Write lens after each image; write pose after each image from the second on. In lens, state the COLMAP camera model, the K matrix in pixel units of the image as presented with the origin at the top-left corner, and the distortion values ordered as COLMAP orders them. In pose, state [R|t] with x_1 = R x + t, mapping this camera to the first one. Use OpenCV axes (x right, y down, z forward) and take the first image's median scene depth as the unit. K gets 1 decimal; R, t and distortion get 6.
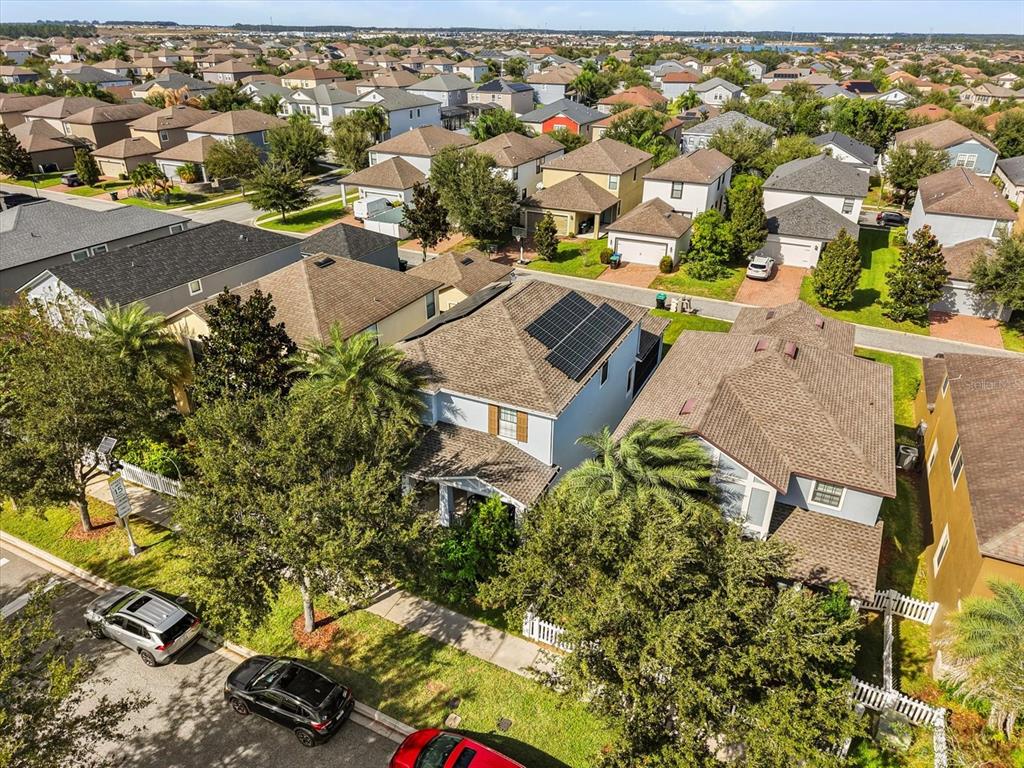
lens RADIAL K [[689.6, 0, 516.6], [0, 689.6, 409.7], [0, 0, 1]] dist [0.003606, -0.005407]
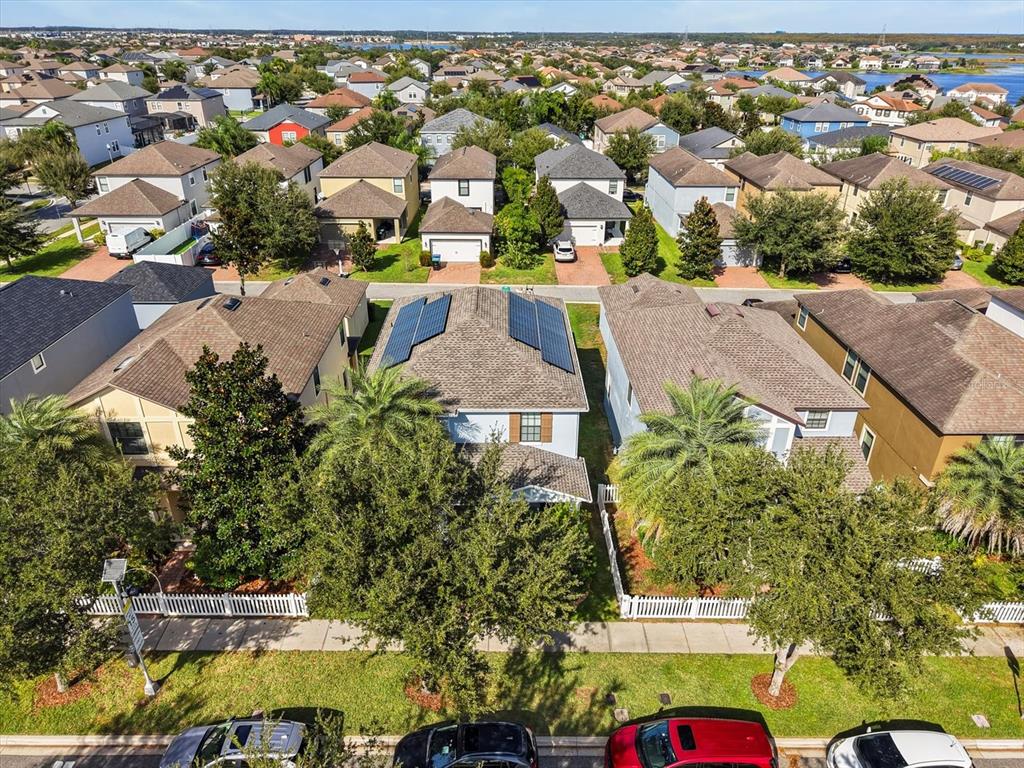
lens RADIAL K [[689.6, 0, 516.6], [0, 689.6, 409.7], [0, 0, 1]] dist [0.003606, -0.005407]
pose [[0.890198, -0.219497, 0.399210, -0.202541], [0.218801, 0.974591, 0.047953, -0.027988], [-0.399592, 0.044659, 0.915604, 0.037992]]
